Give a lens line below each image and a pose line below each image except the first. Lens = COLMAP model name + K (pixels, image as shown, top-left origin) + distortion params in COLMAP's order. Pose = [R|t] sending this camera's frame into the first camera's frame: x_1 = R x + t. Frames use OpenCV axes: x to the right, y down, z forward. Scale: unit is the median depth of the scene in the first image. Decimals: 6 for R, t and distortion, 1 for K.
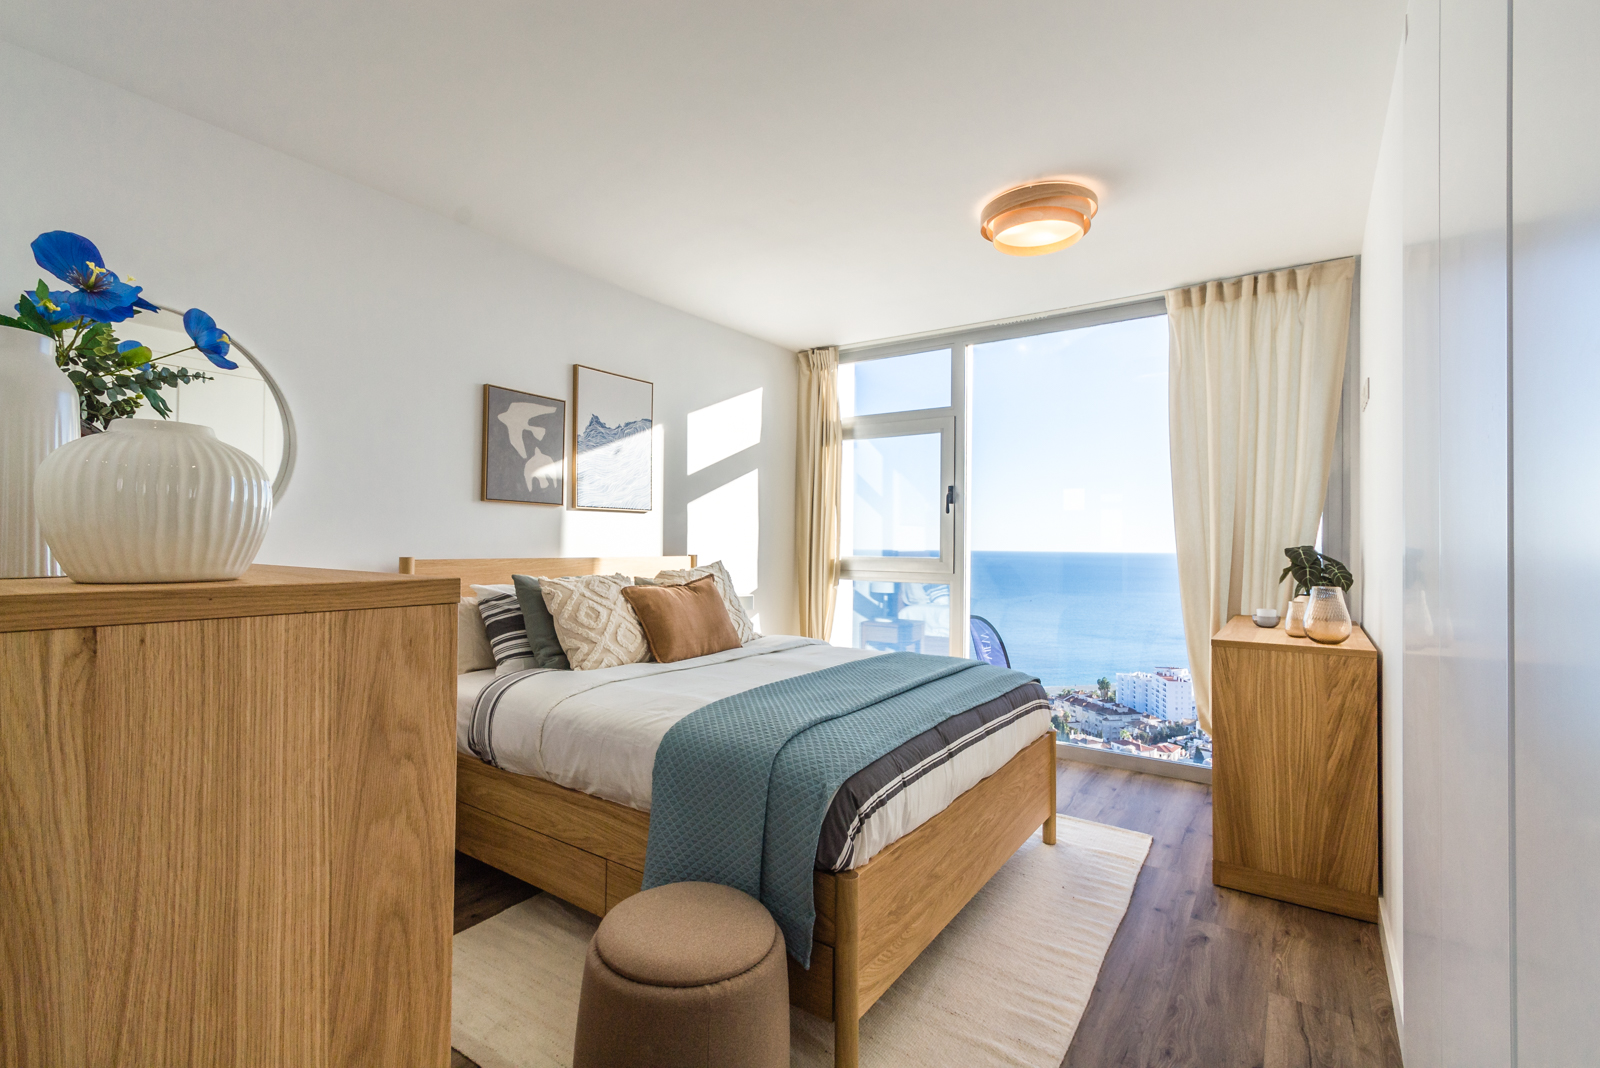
lens RADIAL K [[711.2, 0, 800.0], [0, 711.2, 534.0], [0, 0, 1]] dist [-0.001135, -0.000120]
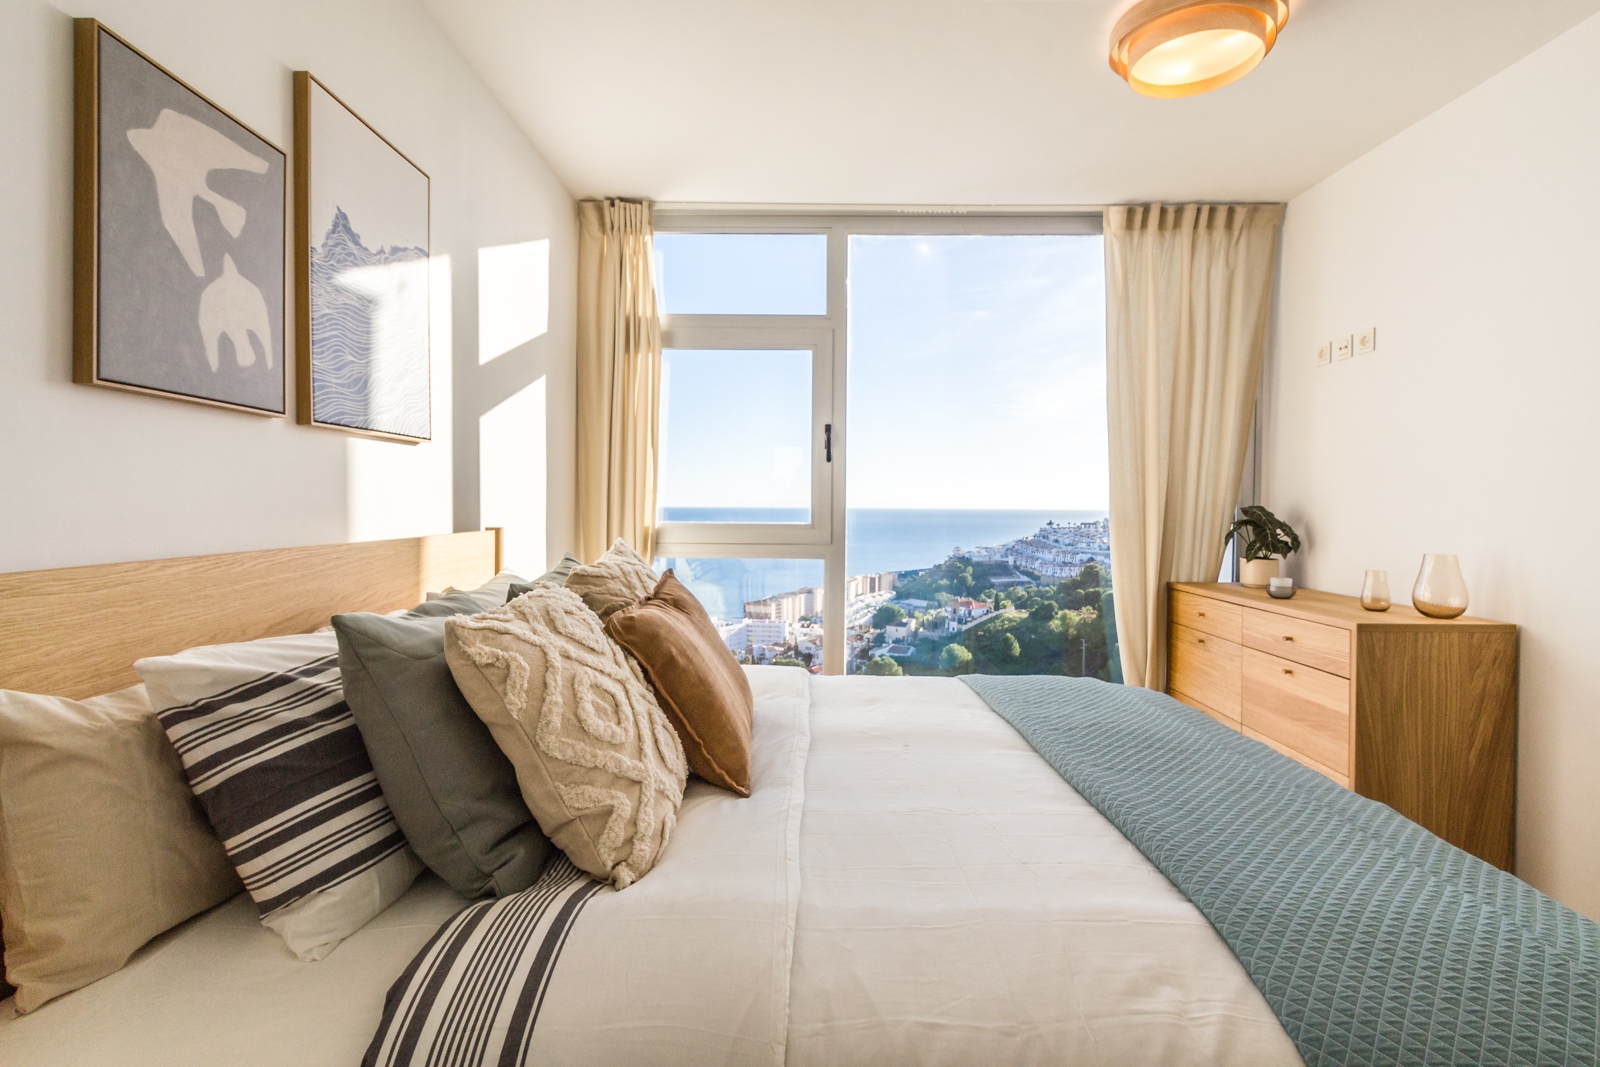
lens RADIAL K [[773.8, 0, 798.8], [0, 773.8, 507.7], [0, 0, 1]] dist [0.005287, 0.000145]
pose [[0.826698, -0.007111, 0.562602, -0.346110], [-0.005537, 0.999769, 0.020773, 0.000768], [-0.562619, -0.020289, 0.826467, 0.484166]]
